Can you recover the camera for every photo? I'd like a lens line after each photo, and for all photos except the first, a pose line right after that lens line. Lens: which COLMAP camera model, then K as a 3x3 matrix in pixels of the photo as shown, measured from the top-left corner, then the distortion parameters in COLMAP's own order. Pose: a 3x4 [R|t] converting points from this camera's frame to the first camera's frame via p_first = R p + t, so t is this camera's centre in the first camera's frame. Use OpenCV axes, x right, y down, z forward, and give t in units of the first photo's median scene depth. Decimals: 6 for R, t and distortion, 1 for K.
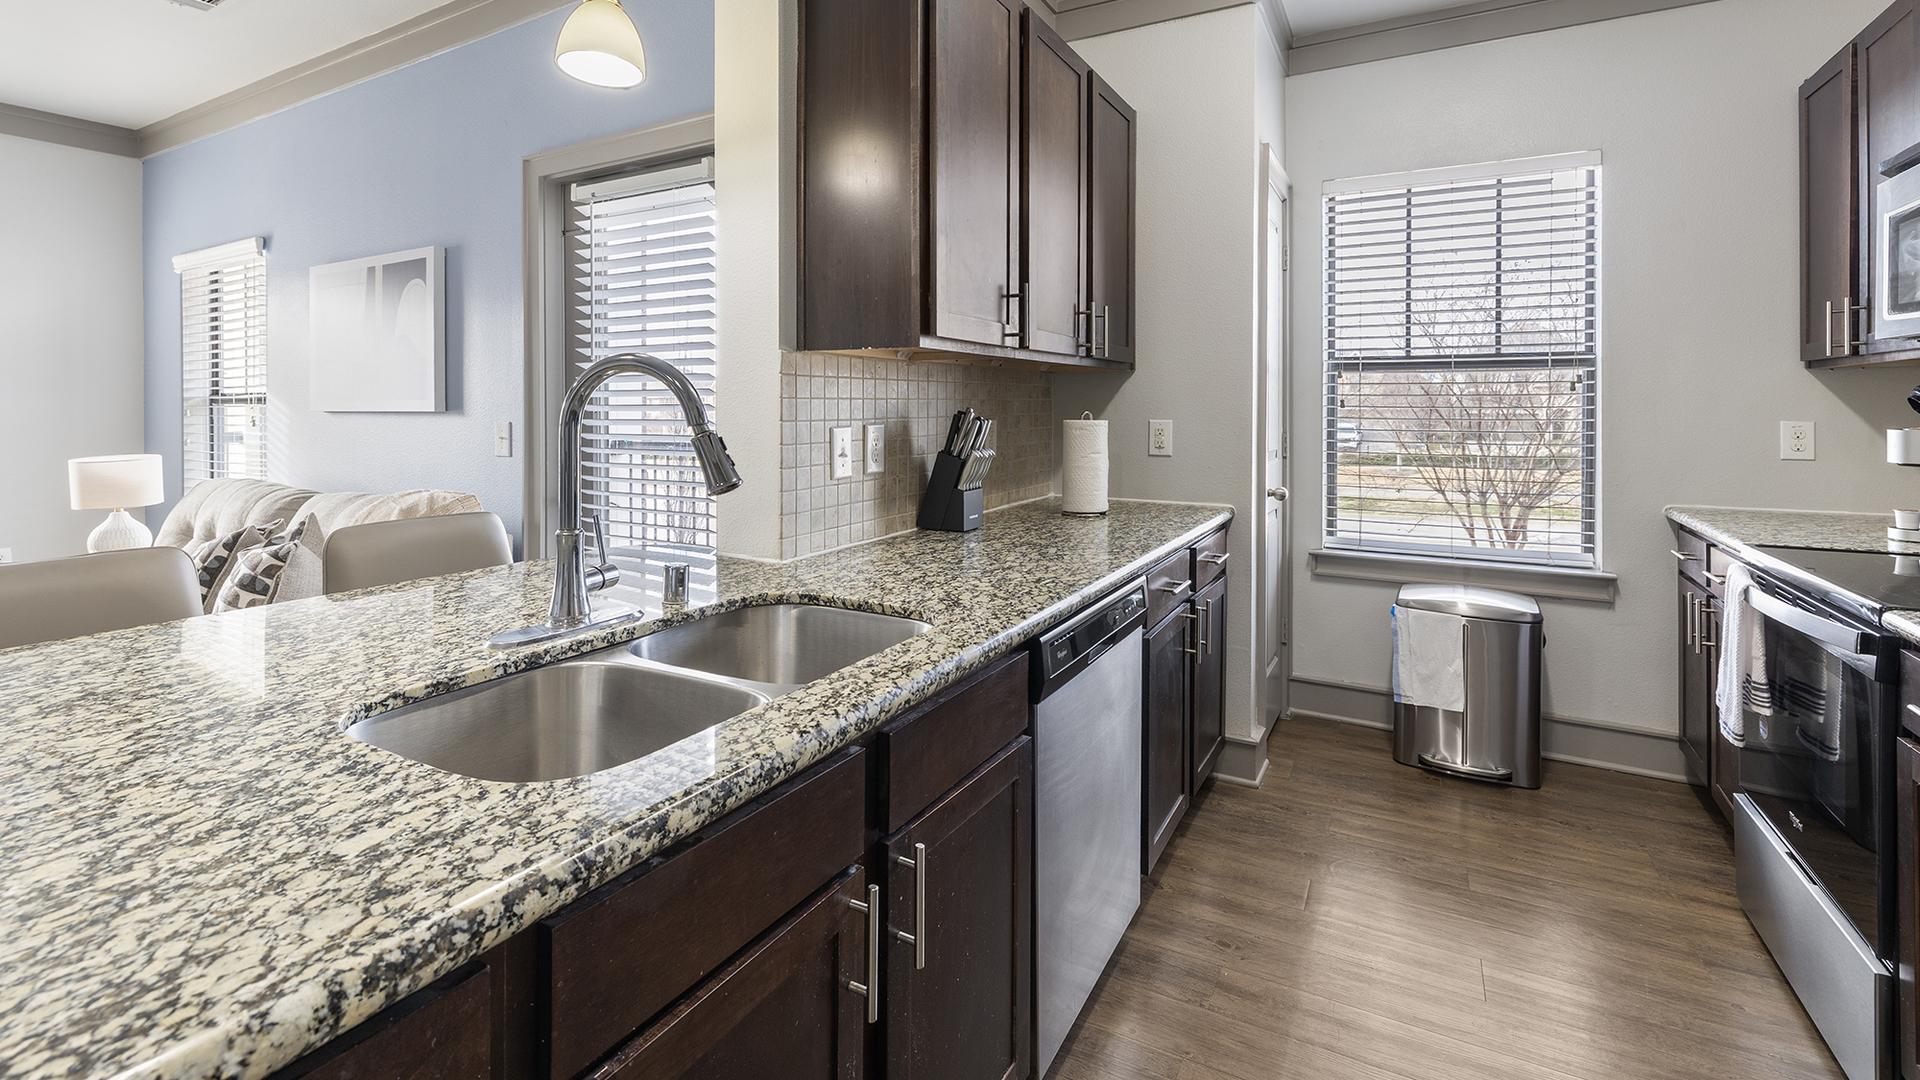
lens RADIAL K [[826.6, 0, 957.9], [0, 826.6, 402.7], [0, 0, 1]] dist [0.011489, 0.000067]
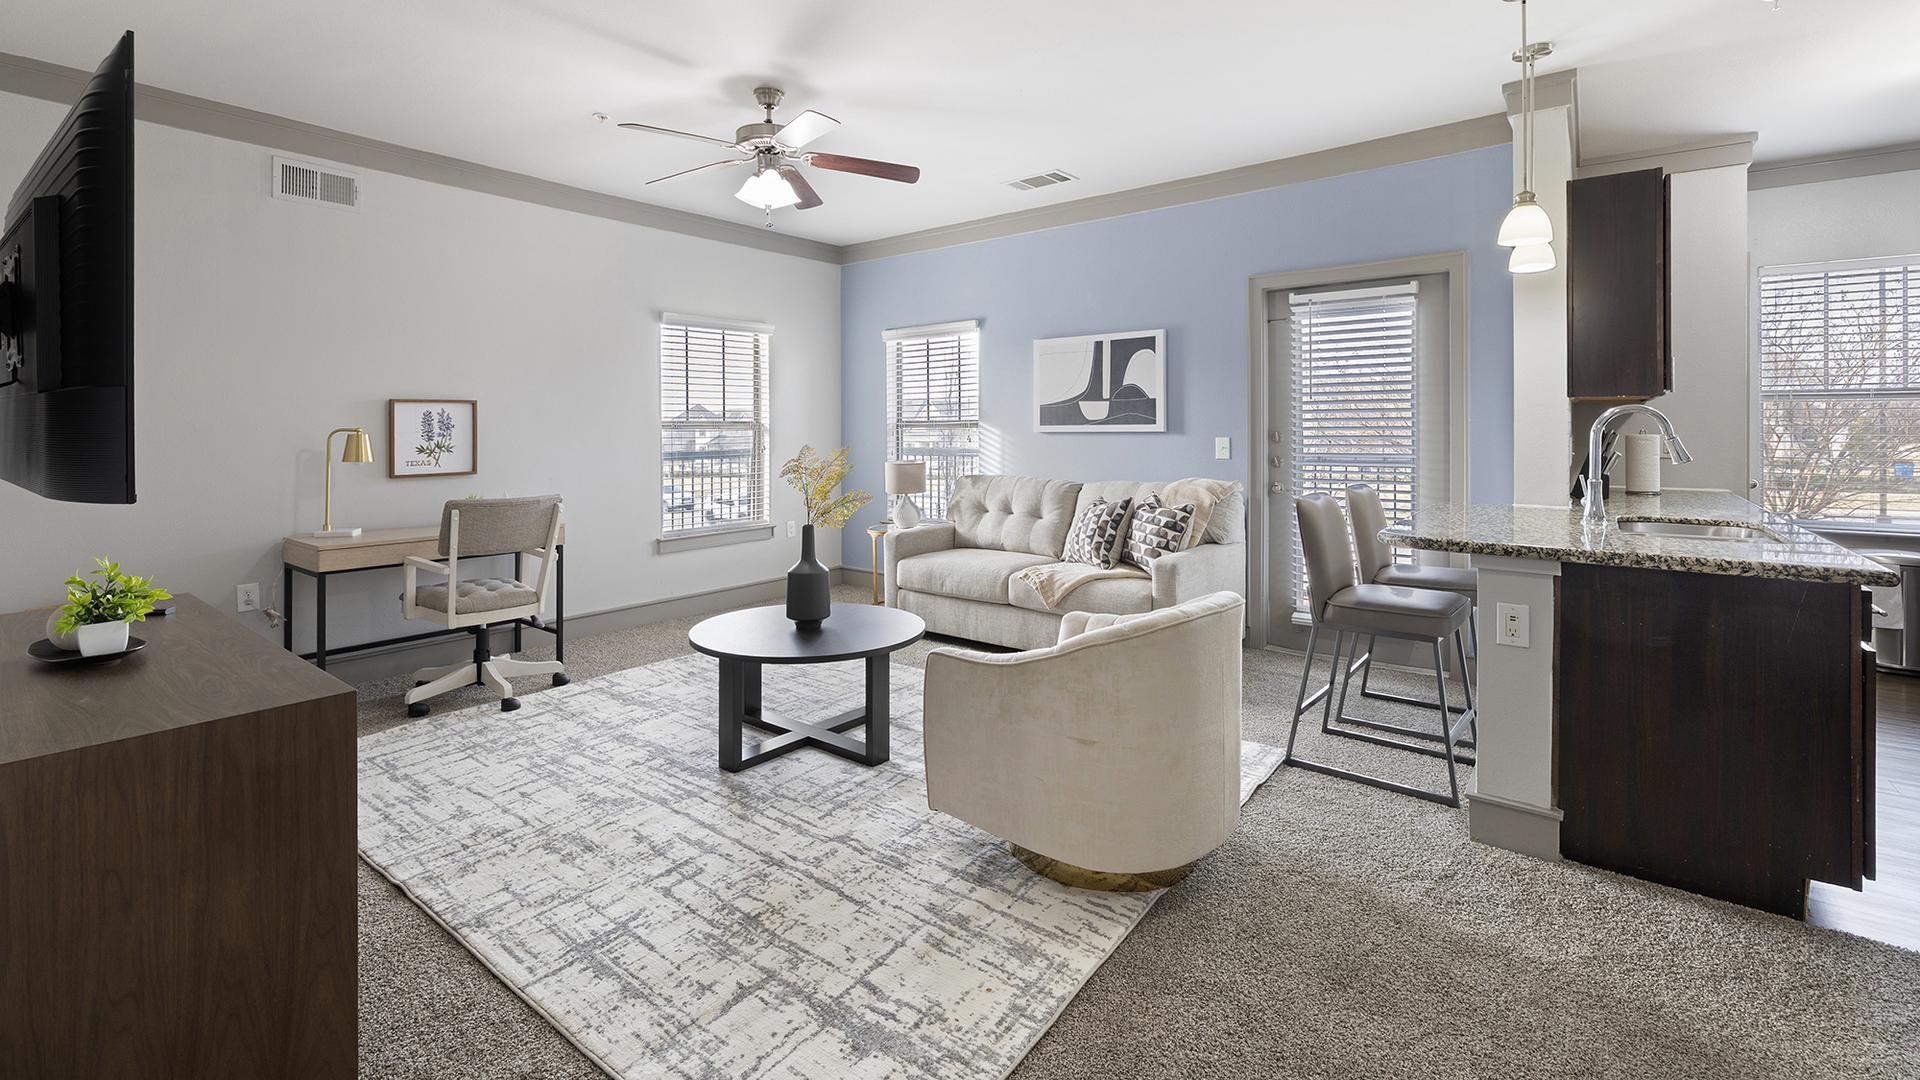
lens RADIAL K [[837.4, 0, 955.7], [0, 837.4, 428.5], [0, 0, 1]] dist [0.002806, 0.000365]
pose [[0.987157, -0.006806, -0.159610, -0.810688], [0.008019, 0.999944, 0.006954, -0.011545], [0.159553, -0.008145, 0.987156, -0.707397]]
